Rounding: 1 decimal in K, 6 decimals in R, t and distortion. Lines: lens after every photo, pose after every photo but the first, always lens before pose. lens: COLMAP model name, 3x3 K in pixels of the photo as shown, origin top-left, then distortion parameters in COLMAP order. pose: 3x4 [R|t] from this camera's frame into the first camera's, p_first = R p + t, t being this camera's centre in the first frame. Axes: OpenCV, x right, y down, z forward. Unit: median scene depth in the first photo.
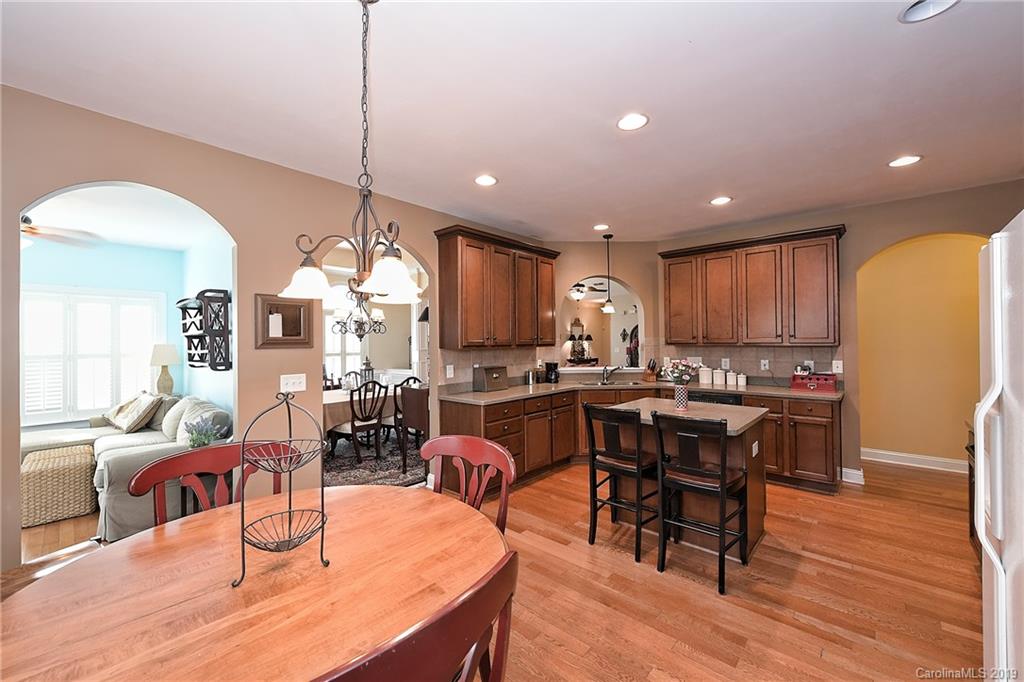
lens RADIAL K [[404.7, 0, 512.2], [0, 404.7, 338.1], [0, 0, 1]] dist [0.000337, -0.001365]
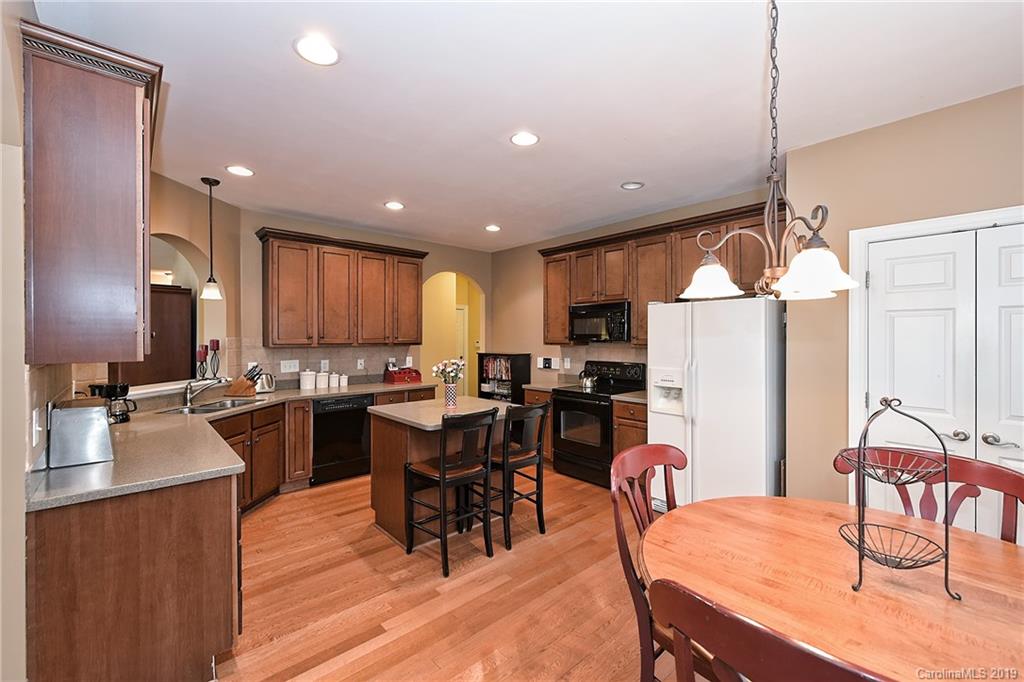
lens RADIAL K [[422.0, 0, 524.6], [0, 422.0, 338.3], [0, 0, 1]] dist [-0.007587, -0.000275]
pose [[0.092391, 0.007665, 0.995693, -0.463367], [-0.005646, 0.999958, -0.007174, 0.004557], [-0.995707, -0.004959, 0.092431, 0.507795]]
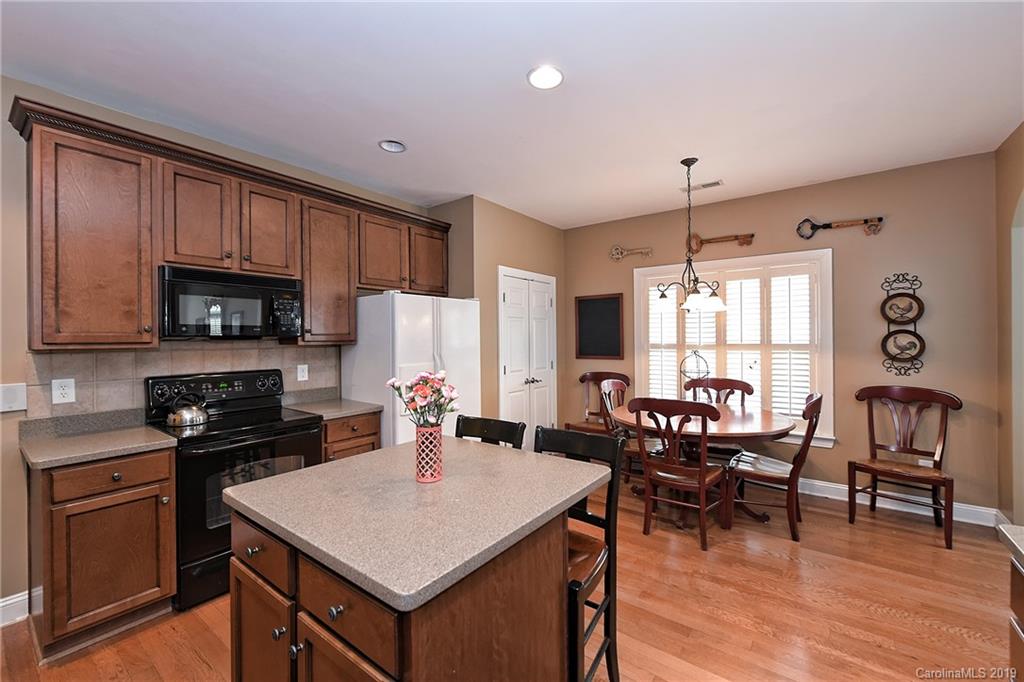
lens RADIAL K [[422.0, 0, 502.0], [0, 422.0, 332.5], [0, 0, 1]] dist [-0.007587, -0.000275]
pose [[-0.997829, 0.014561, -0.064222, 0.264394], [0.015664, 0.999738, -0.016699, 0.011821], [0.063962, -0.017669, -0.997796, 1.067129]]
